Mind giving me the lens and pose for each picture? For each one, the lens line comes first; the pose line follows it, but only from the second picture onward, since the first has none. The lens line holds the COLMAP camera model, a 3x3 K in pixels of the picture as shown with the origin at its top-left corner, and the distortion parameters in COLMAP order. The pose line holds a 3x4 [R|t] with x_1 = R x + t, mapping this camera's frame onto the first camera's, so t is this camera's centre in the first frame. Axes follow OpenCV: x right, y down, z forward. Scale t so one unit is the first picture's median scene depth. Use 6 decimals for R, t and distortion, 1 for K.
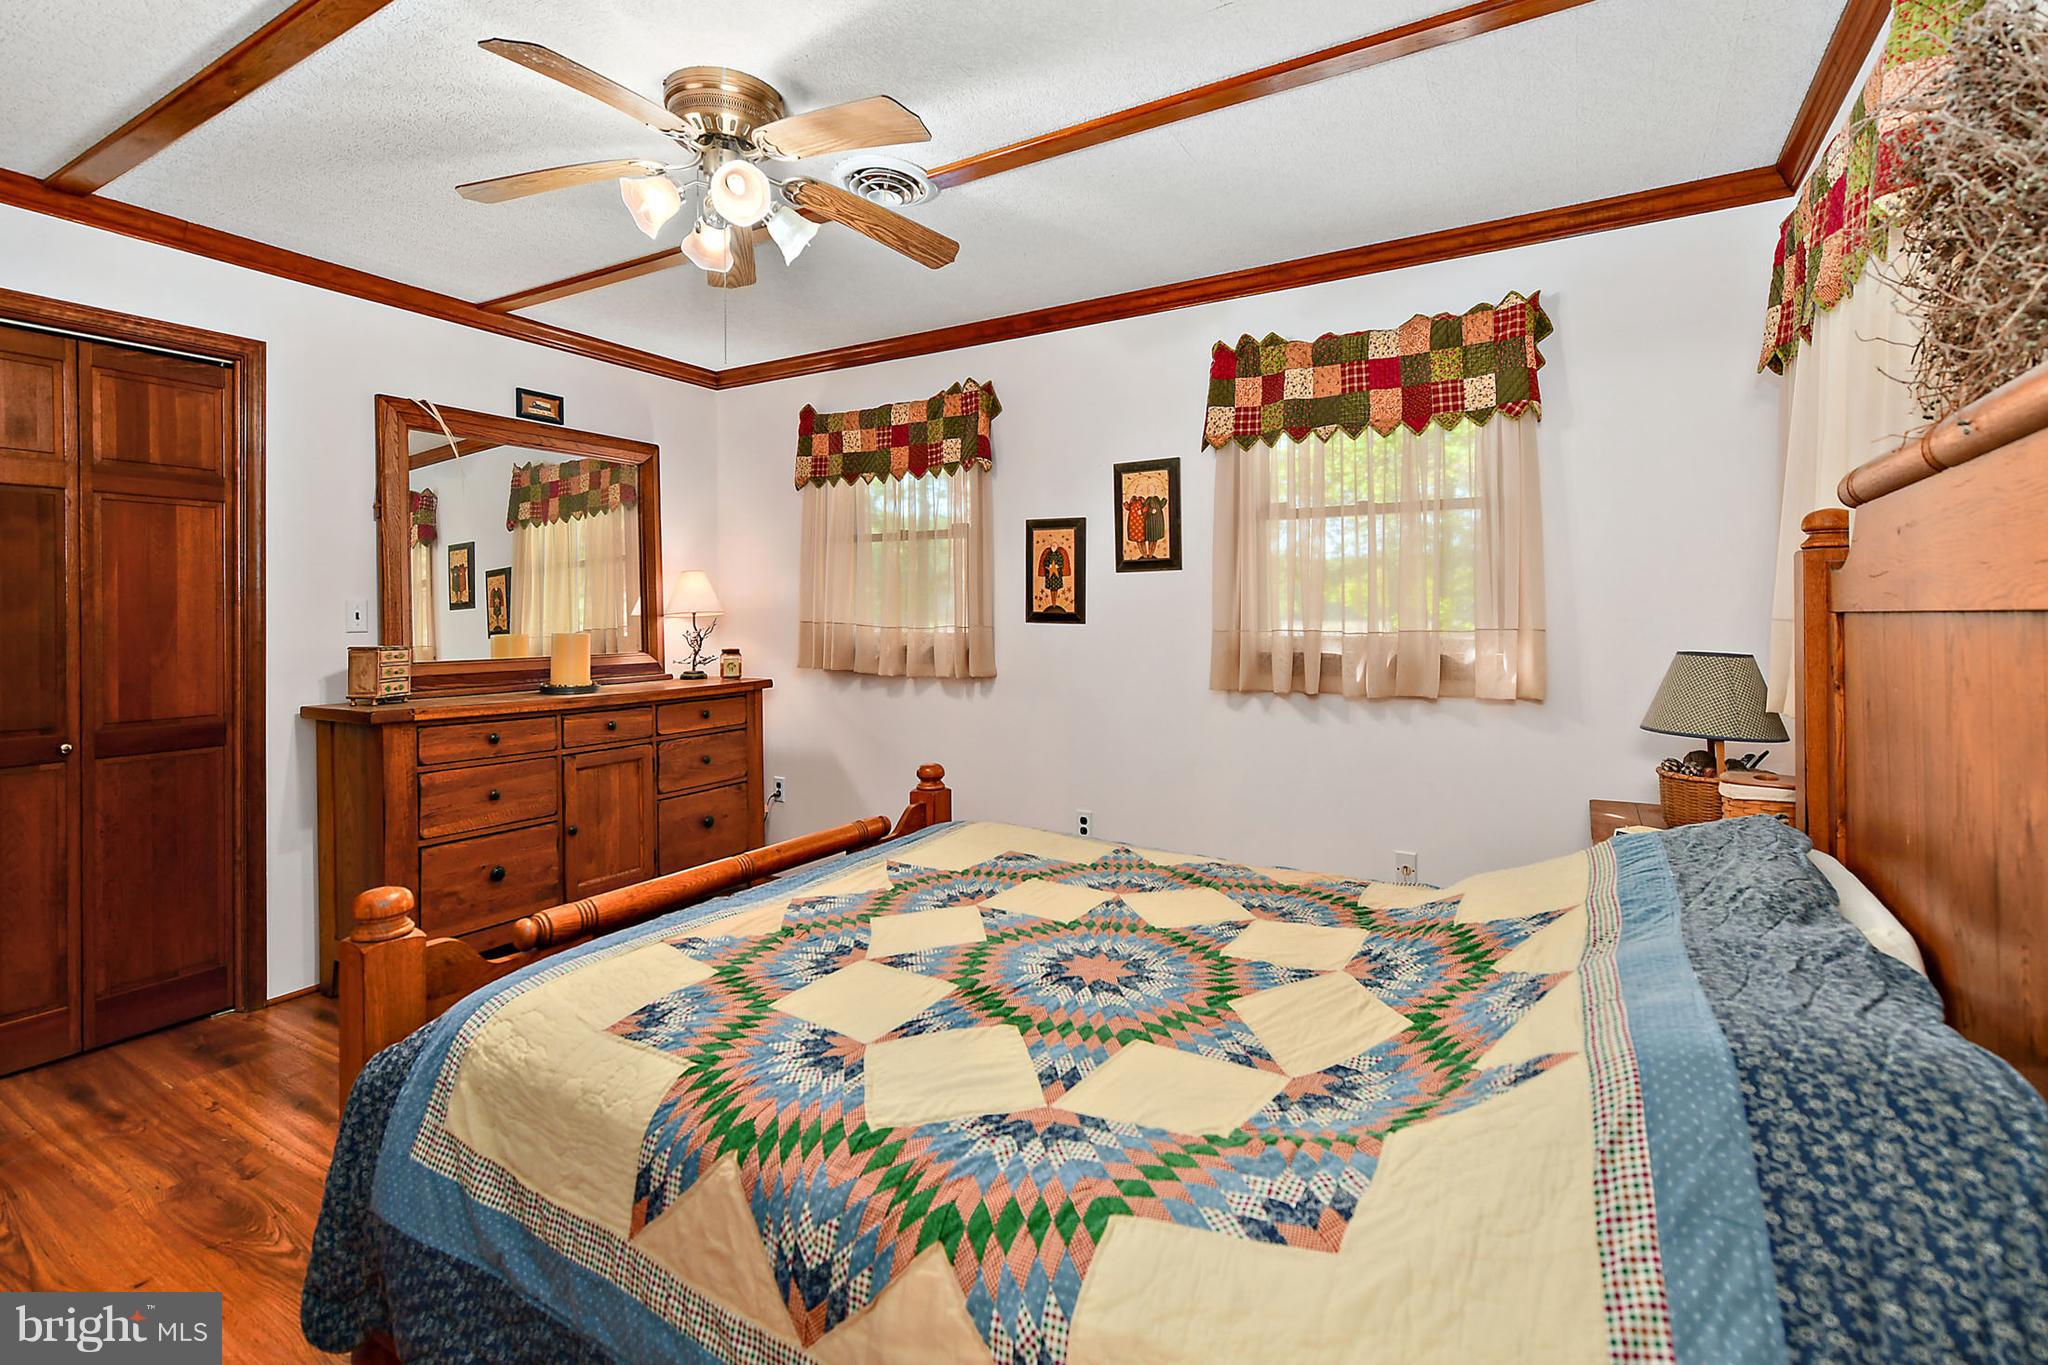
lens RADIAL K [[929.7, 0, 1026.3], [0, 929.7, 611.2], [0, 0, 1]] dist [0.000665, -0.000107]
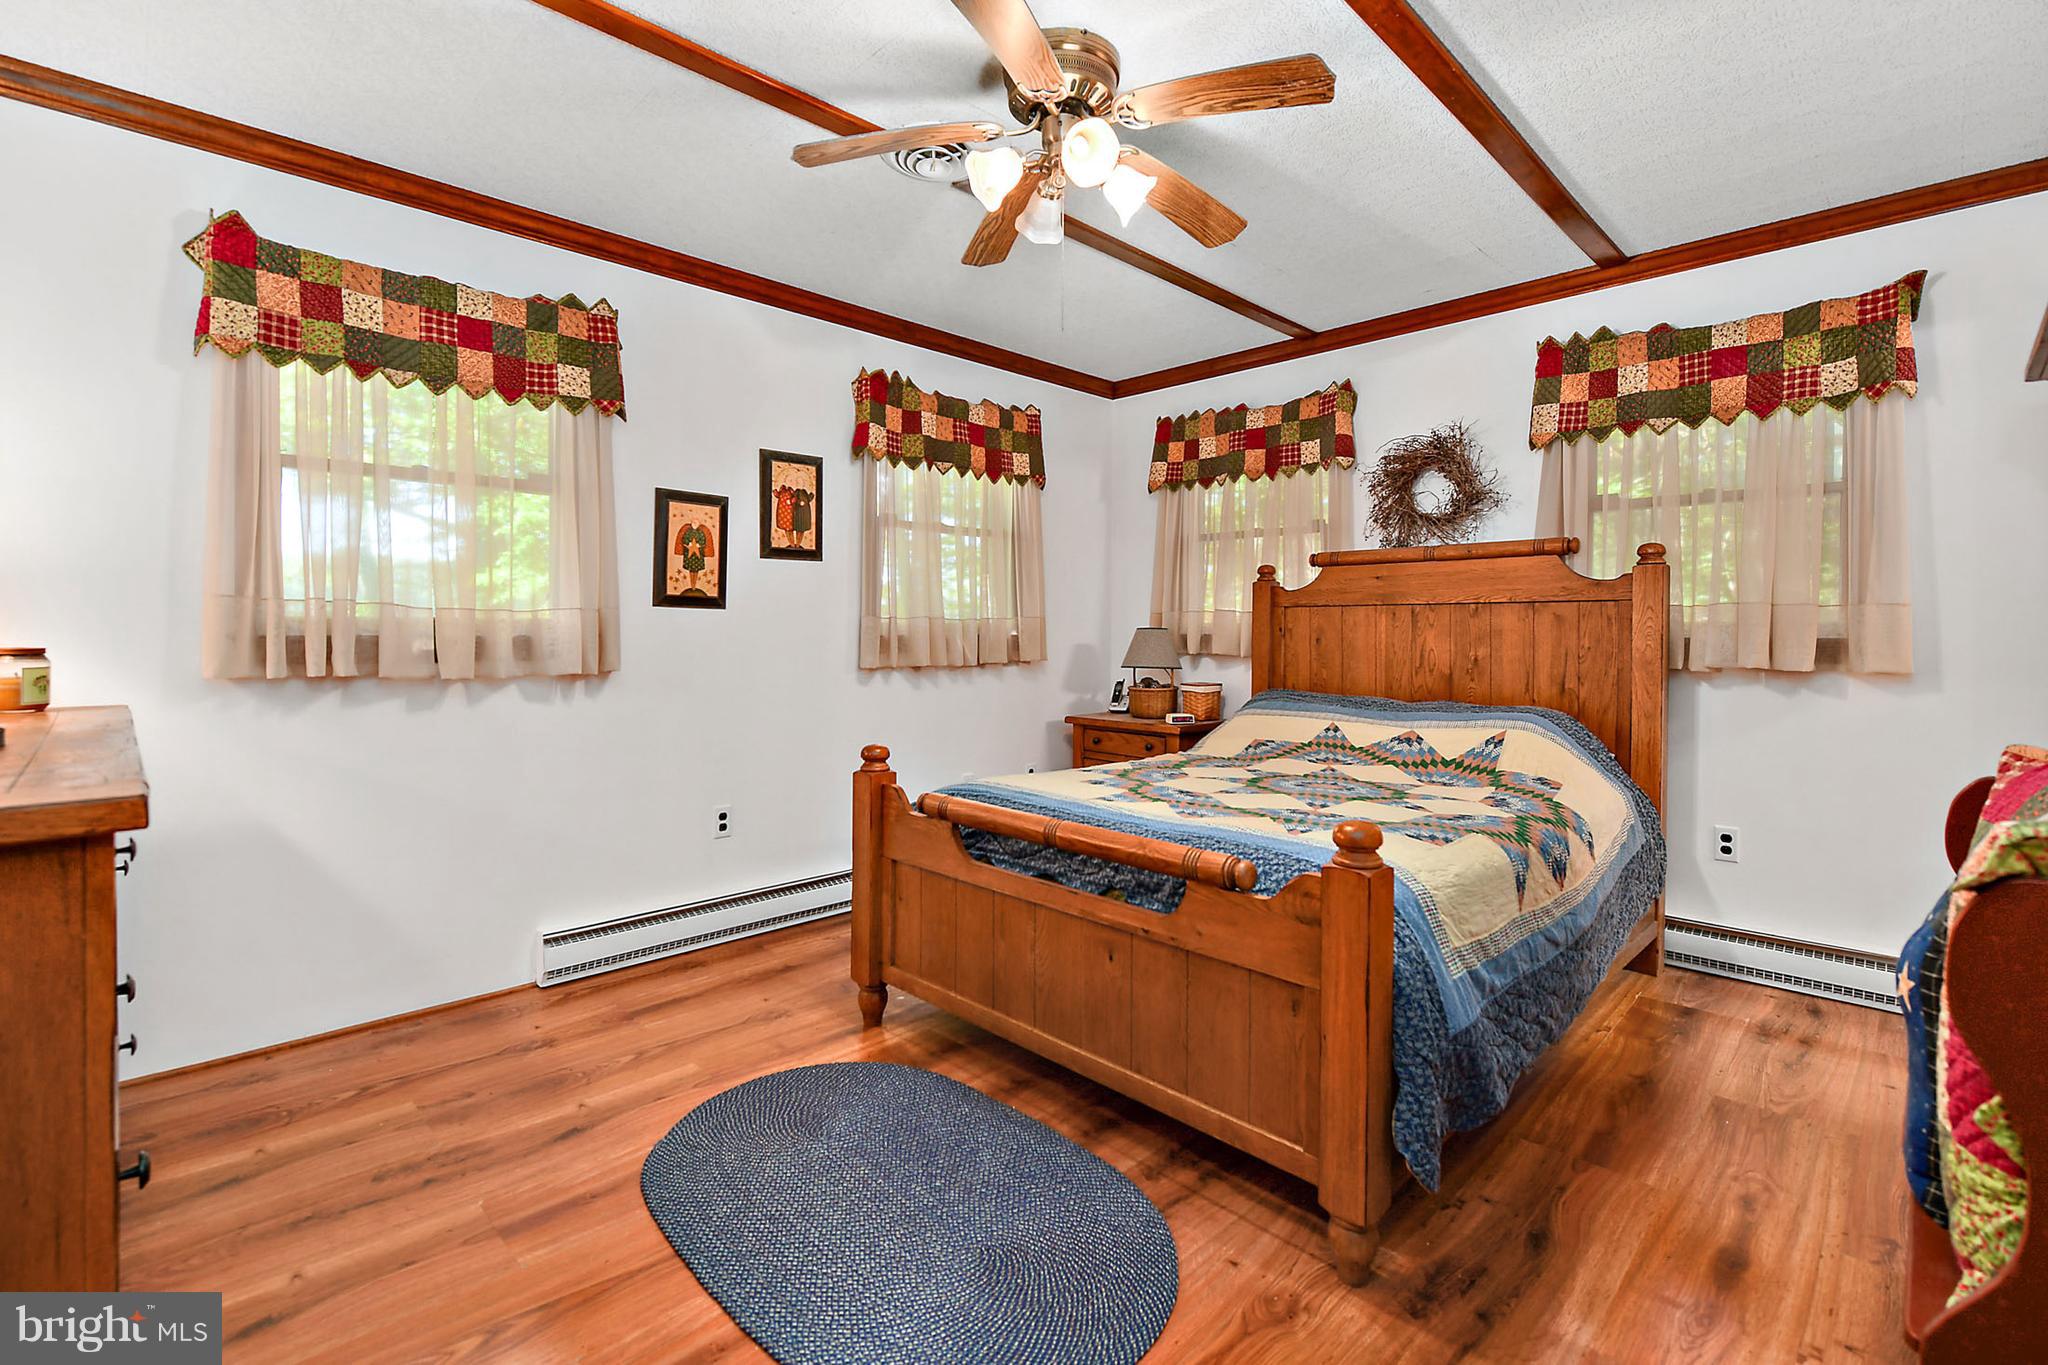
lens RADIAL K [[966.1, 0, 984.8], [0, 966.1, 649.6], [0, 0, 1]] dist [-0.004486, -0.001011]
pose [[0.254353, -0.010985, 0.967049, -0.840908], [-0.006522, 0.999893, 0.013074, 0.041031], [-0.967089, -0.009632, 0.254254, 0.502923]]
